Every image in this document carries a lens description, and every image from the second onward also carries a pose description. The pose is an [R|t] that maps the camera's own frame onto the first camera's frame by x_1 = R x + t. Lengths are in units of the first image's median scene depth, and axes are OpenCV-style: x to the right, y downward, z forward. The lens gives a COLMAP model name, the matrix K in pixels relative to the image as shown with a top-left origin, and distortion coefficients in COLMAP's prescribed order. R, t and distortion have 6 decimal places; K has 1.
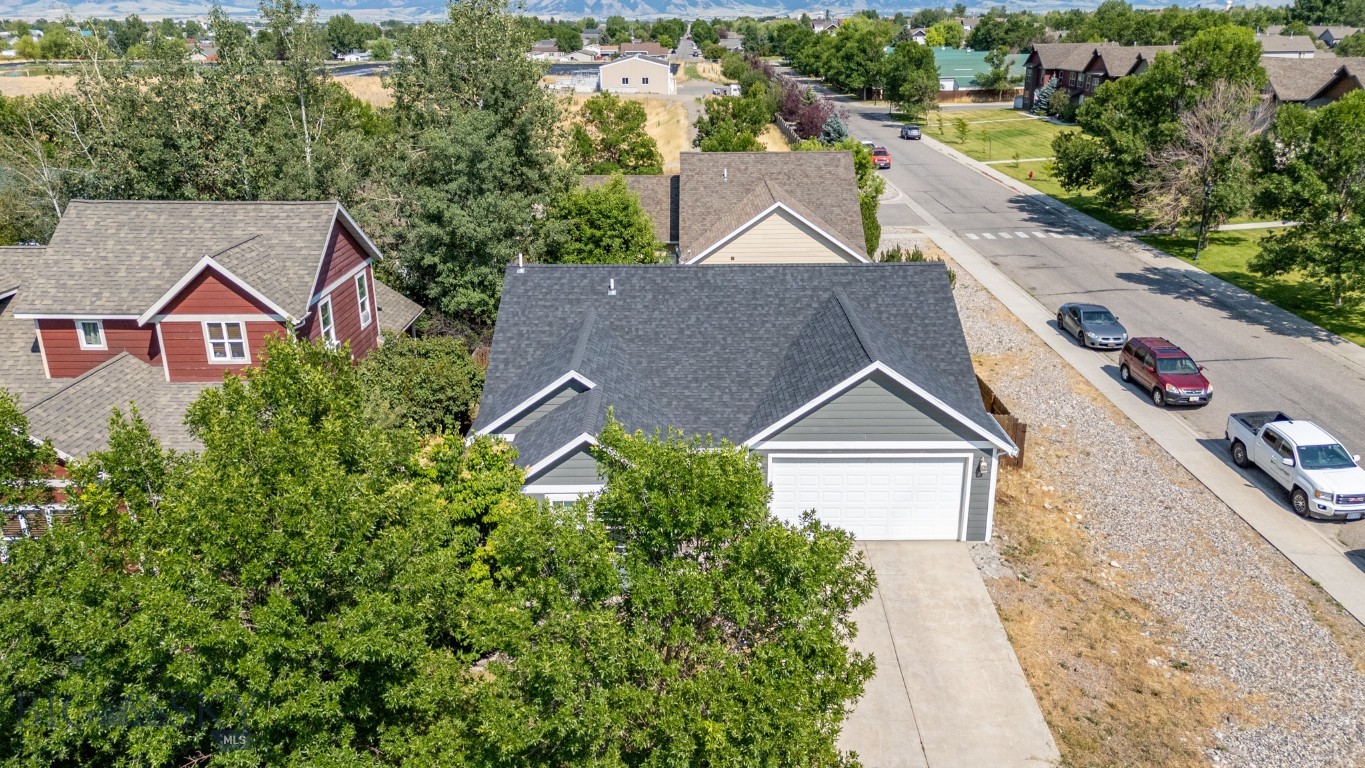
lens RADIAL K [[1006.4, 0, 701.7], [0, 1006.4, 376.4], [0, 0, 1]] dist [0.076542, -0.043198]
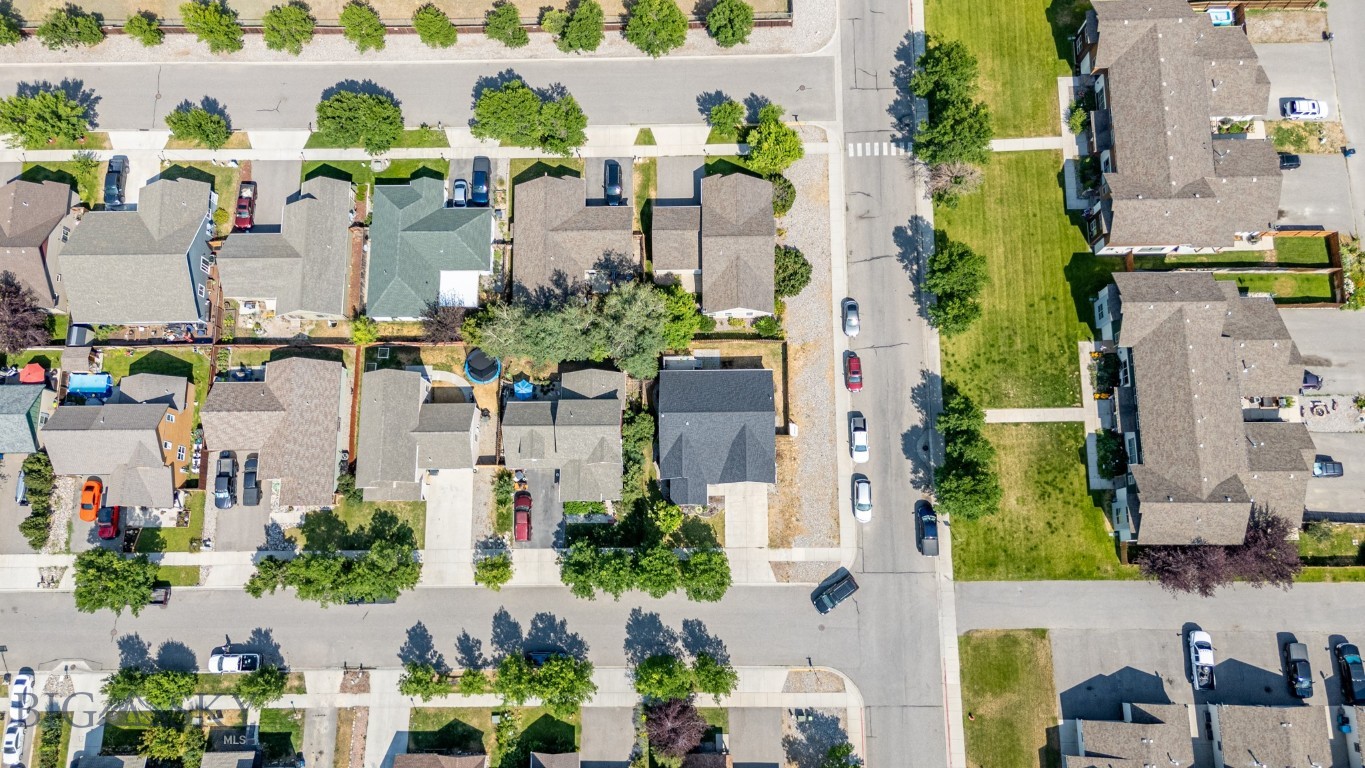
lens RADIAL K [[1006.4, 0, 686.9], [0, 1006.4, 381.9], [0, 0, 1]] dist [0.076542, -0.043198]
pose [[0.999865, -0.006546, -0.015050, -0.023308], [0.016286, 0.509069, 0.860571, -2.760013], [0.002029, -0.860701, 0.509107, -0.650694]]
